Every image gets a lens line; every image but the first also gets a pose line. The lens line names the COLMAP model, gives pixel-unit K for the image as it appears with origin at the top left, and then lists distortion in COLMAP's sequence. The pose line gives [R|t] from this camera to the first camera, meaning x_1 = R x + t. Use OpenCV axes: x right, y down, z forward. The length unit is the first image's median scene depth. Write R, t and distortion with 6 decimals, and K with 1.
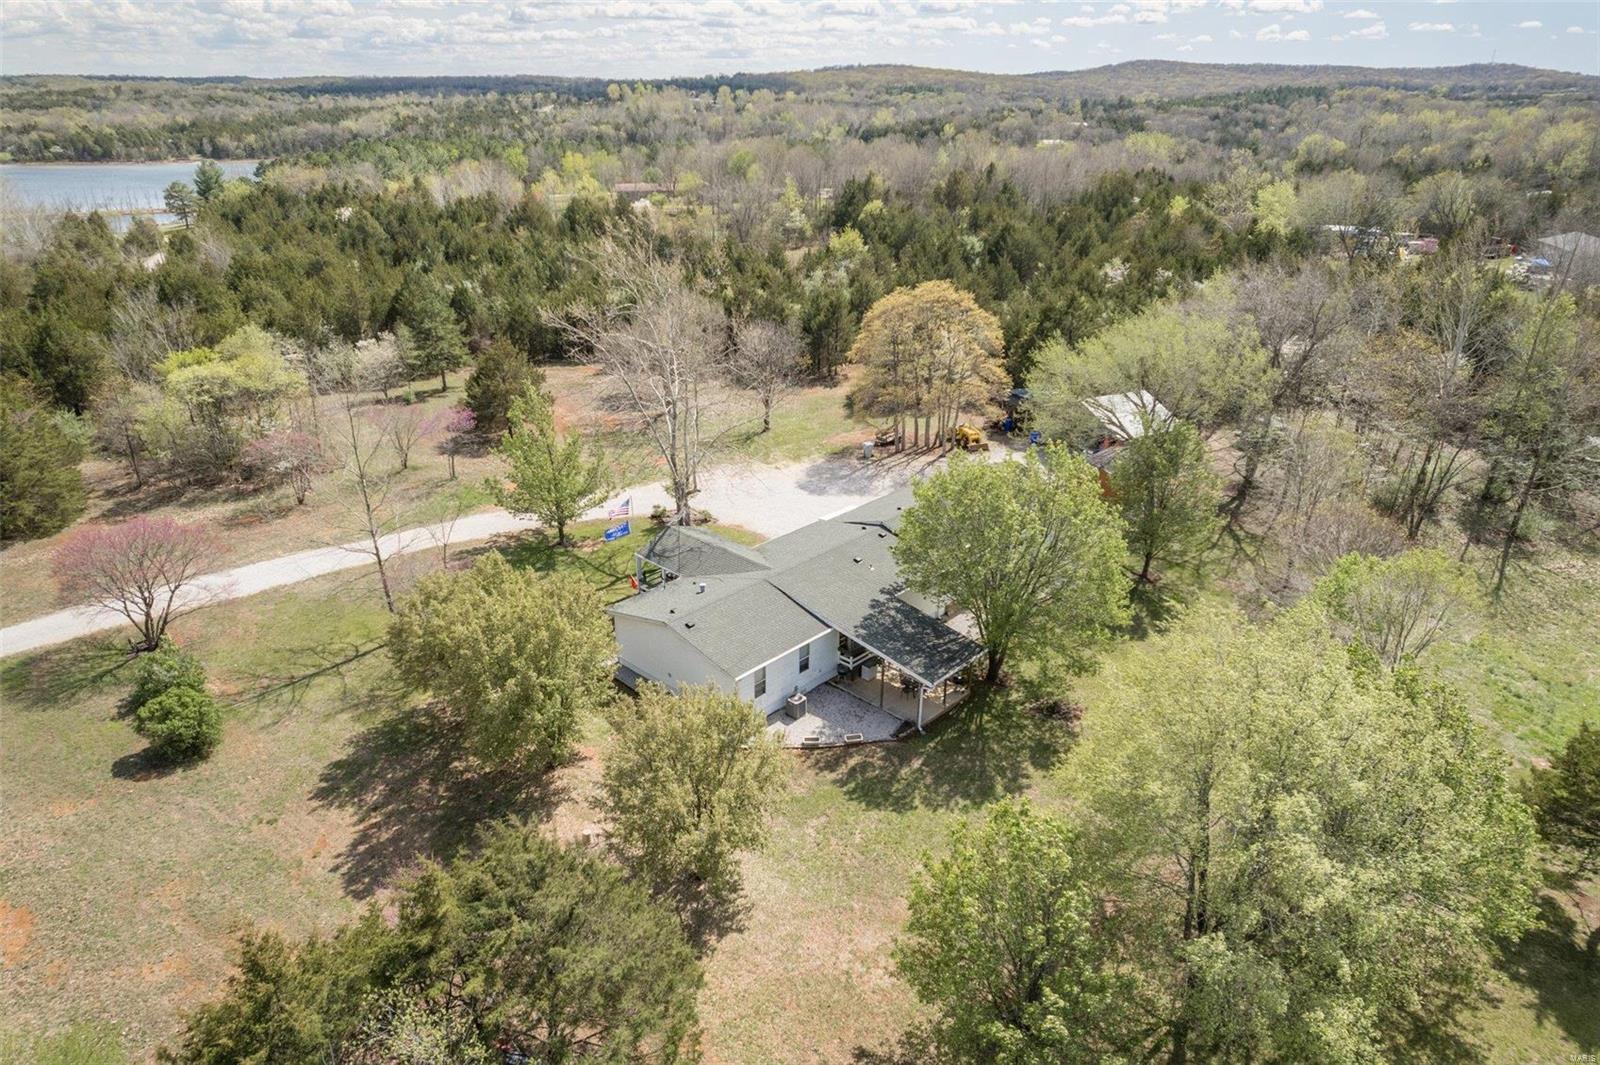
lens RADIAL K [[1027.7, 0, 806.2], [0, 1027.7, 530.4], [0, 0, 1]] dist [-0.087857, 0.080826]
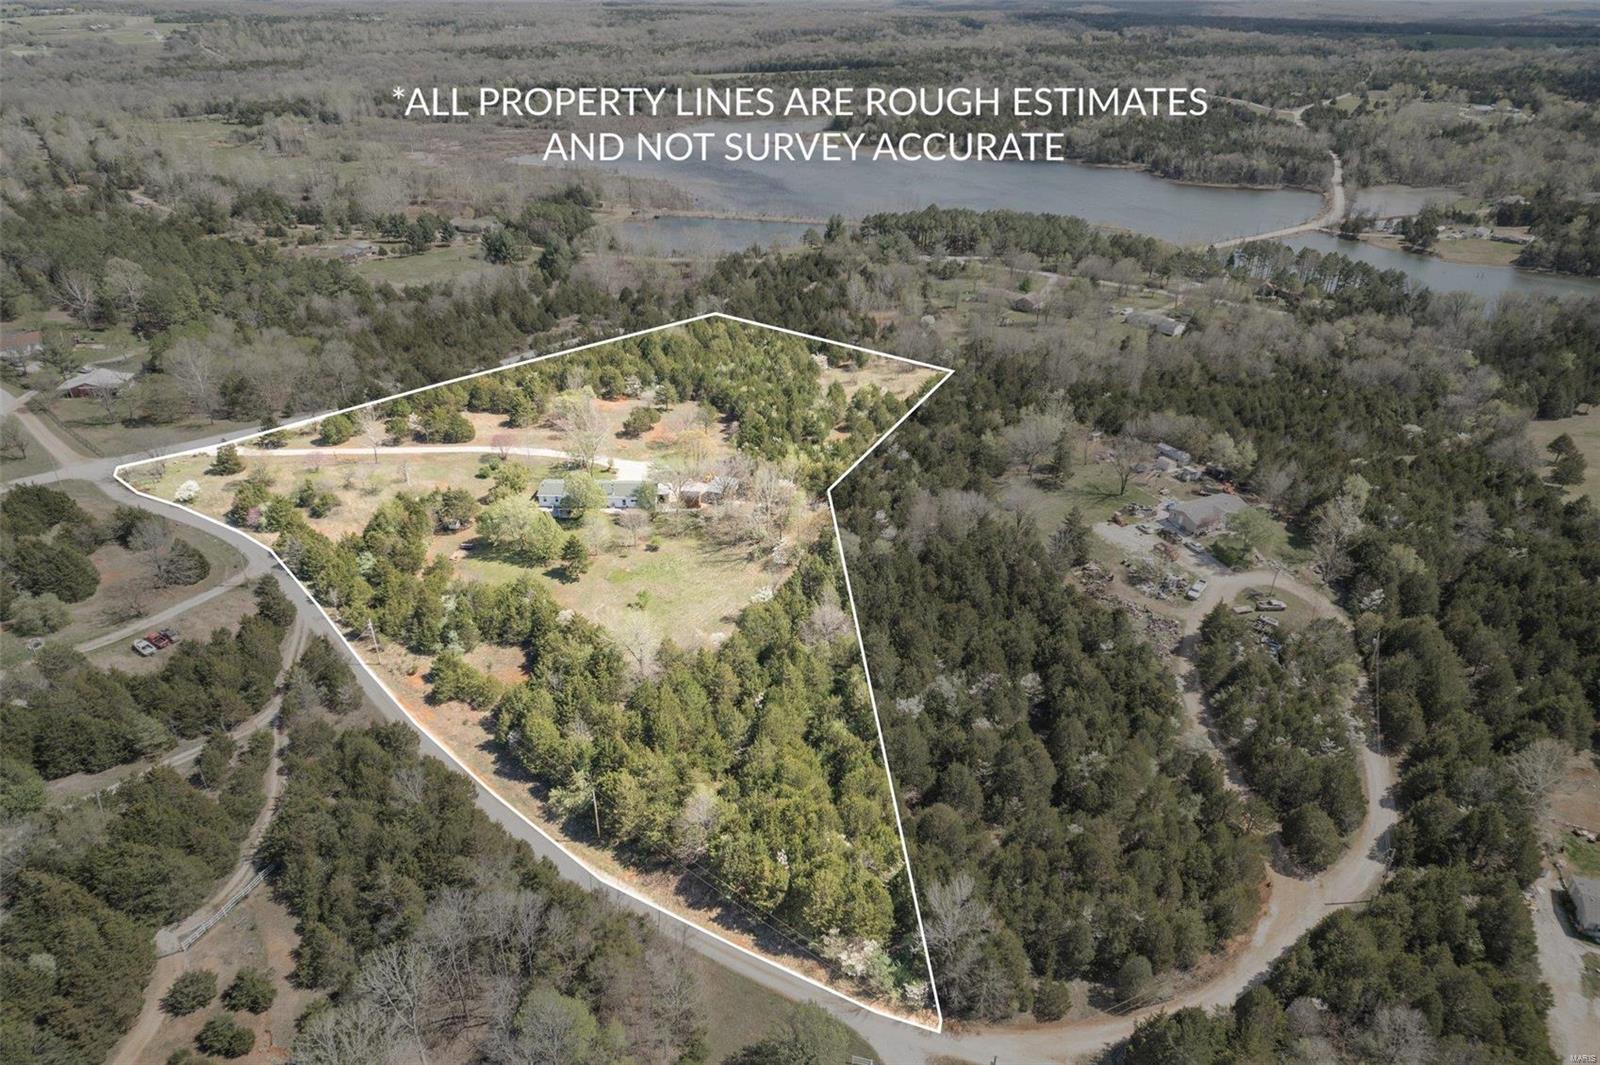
lens RADIAL K [[1027.7, 0, 806.2], [0, 1027.7, 530.4], [0, 0, 1]] dist [-0.087857, 0.080826]
pose [[0.690096, 0.352365, -0.632144, 3.293630], [-0.301467, 0.934039, 0.191542, -0.863769], [0.657940, 0.058388, 0.750803, -1.613125]]
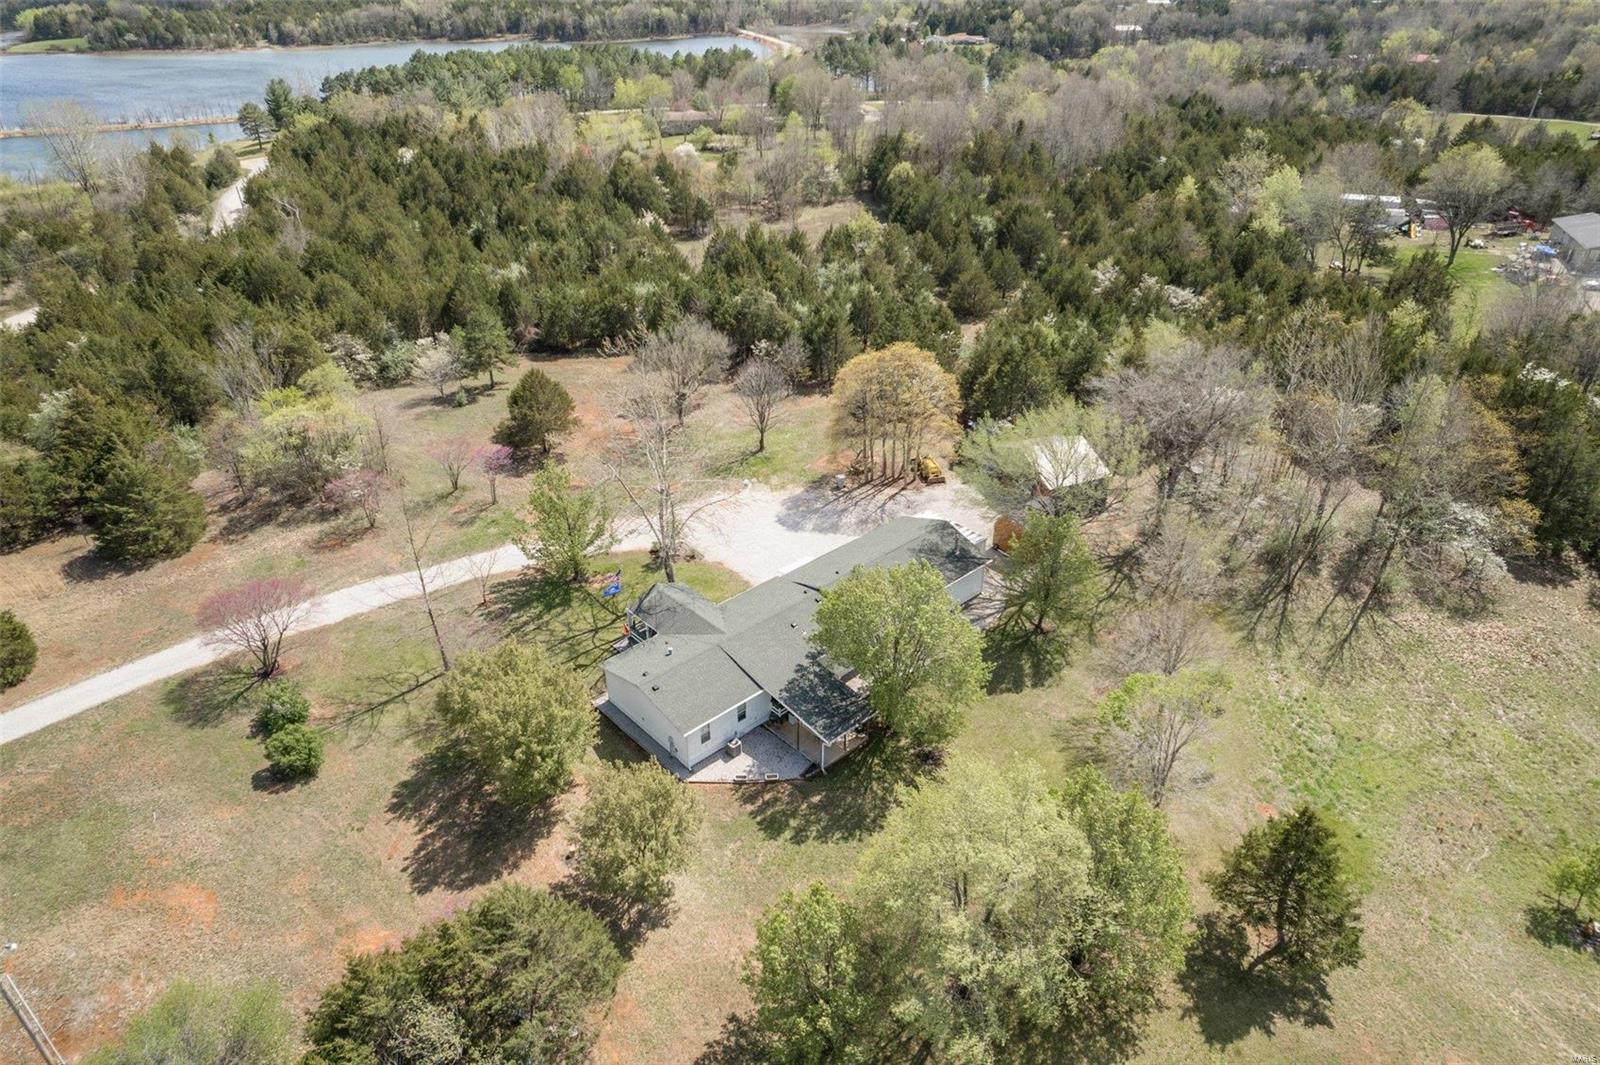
lens RADIAL K [[1027.7, 0, 806.2], [0, 1027.7, 530.4], [0, 0, 1]] dist [-0.087857, 0.080826]
pose [[0.997735, 0.029849, -0.060284, 0.121438], [-0.022327, 0.992303, 0.121802, -0.215069], [0.063455, -0.120180, 0.990722, -0.229569]]
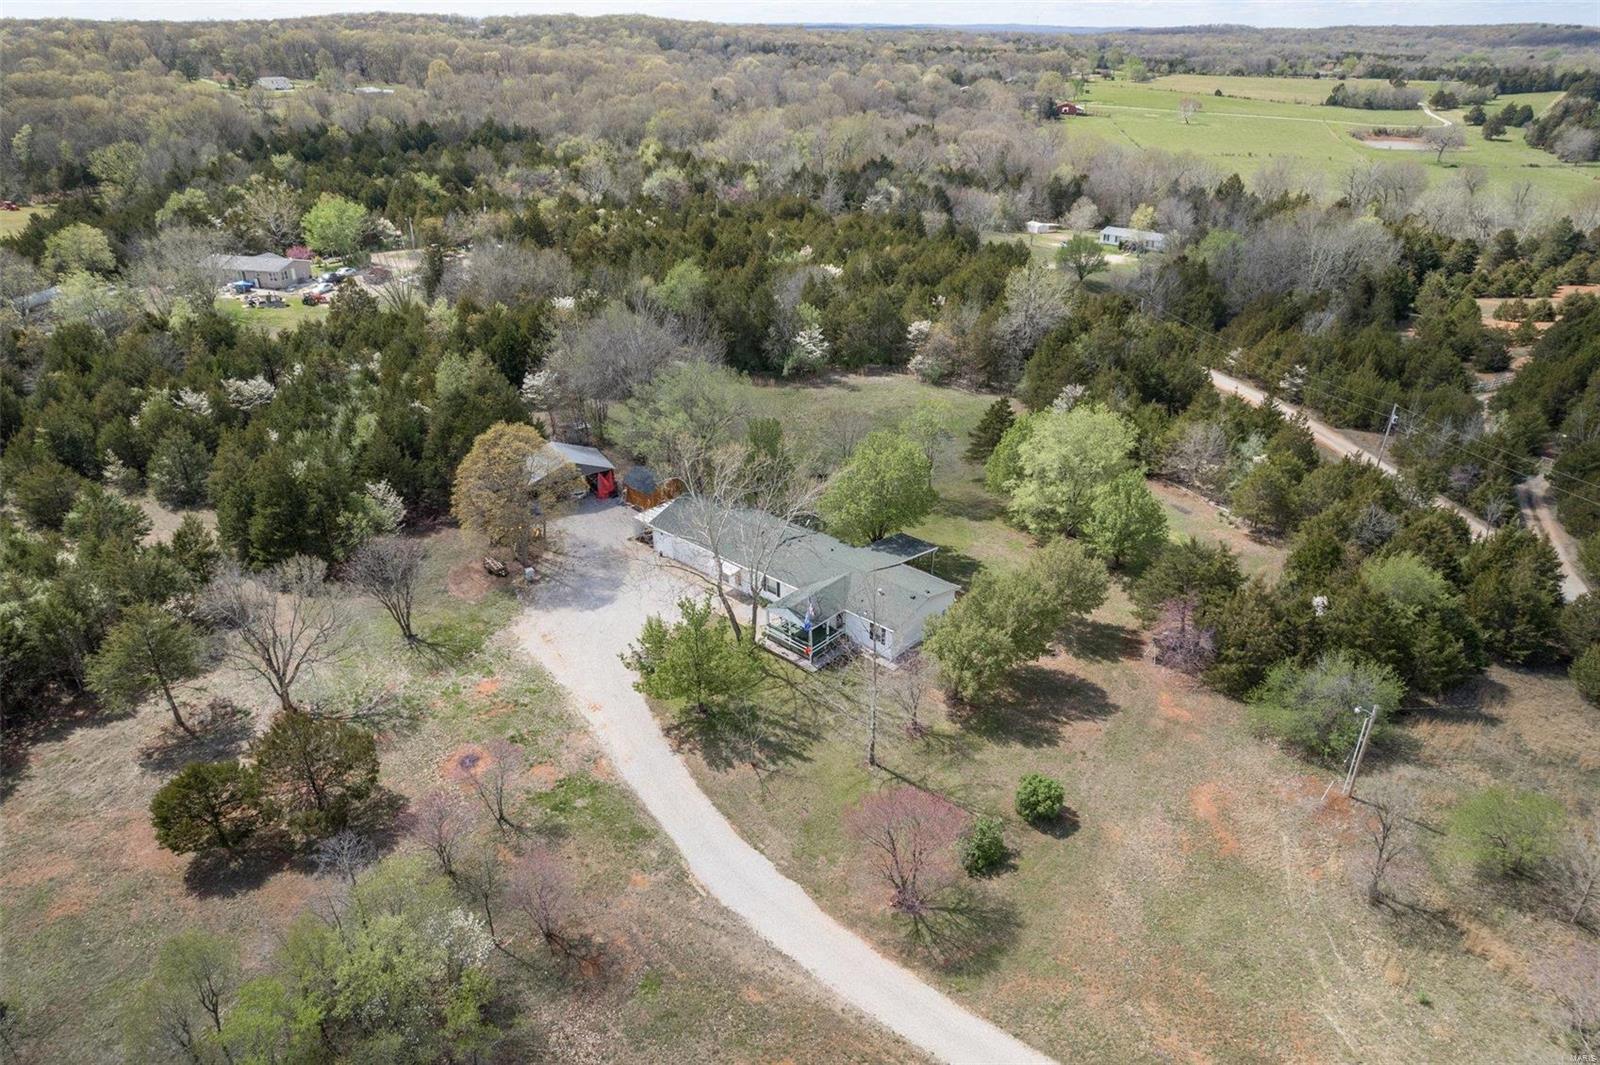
lens RADIAL K [[1027.7, 0, 806.2], [0, 1027.7, 530.4], [0, 0, 1]] dist [-0.087857, 0.080826]
pose [[-0.024030, -0.447271, 0.894076, -1.257227], [0.399229, 0.815633, 0.418759, -0.629559], [-0.916536, 0.367004, 0.158964, 0.656107]]
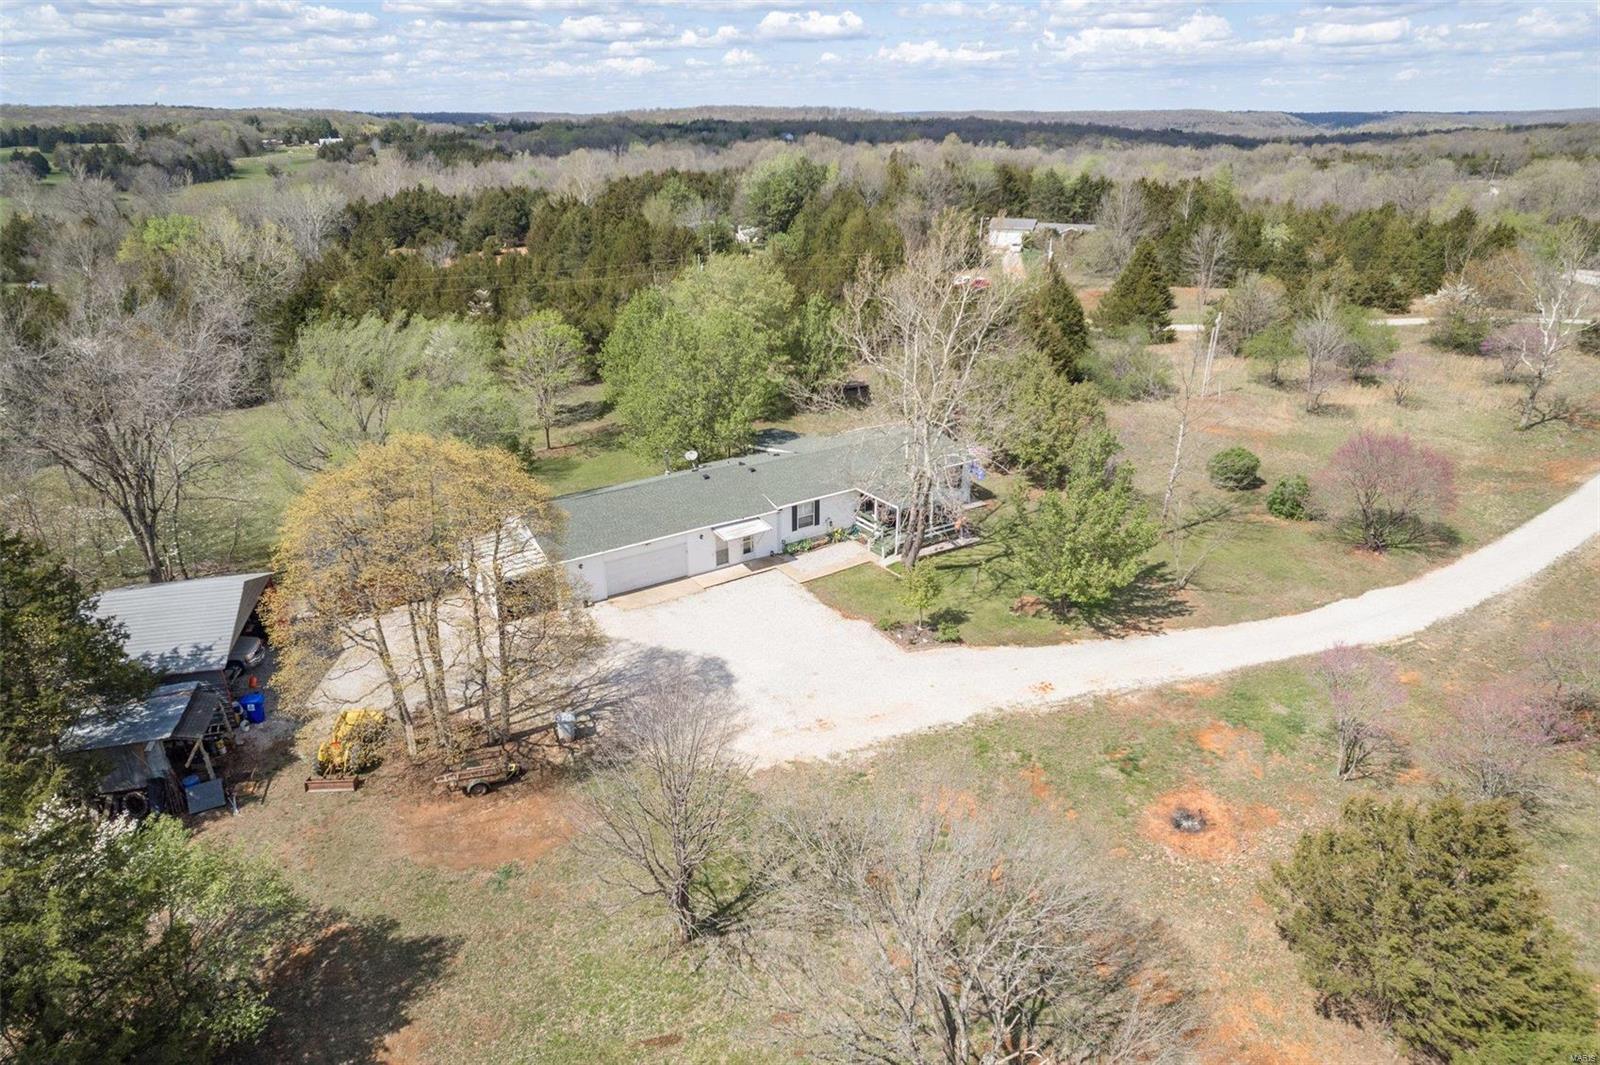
lens RADIAL K [[1027.7, 0, 806.2], [0, 1027.7, 530.4], [0, 0, 1]] dist [-0.087857, 0.080826]
pose [[-0.974880, -0.086883, 0.205087, -0.209504], [0.086460, 0.700959, 0.707941, -0.671798], [-0.205265, 0.707890, -0.675839, 1.635363]]
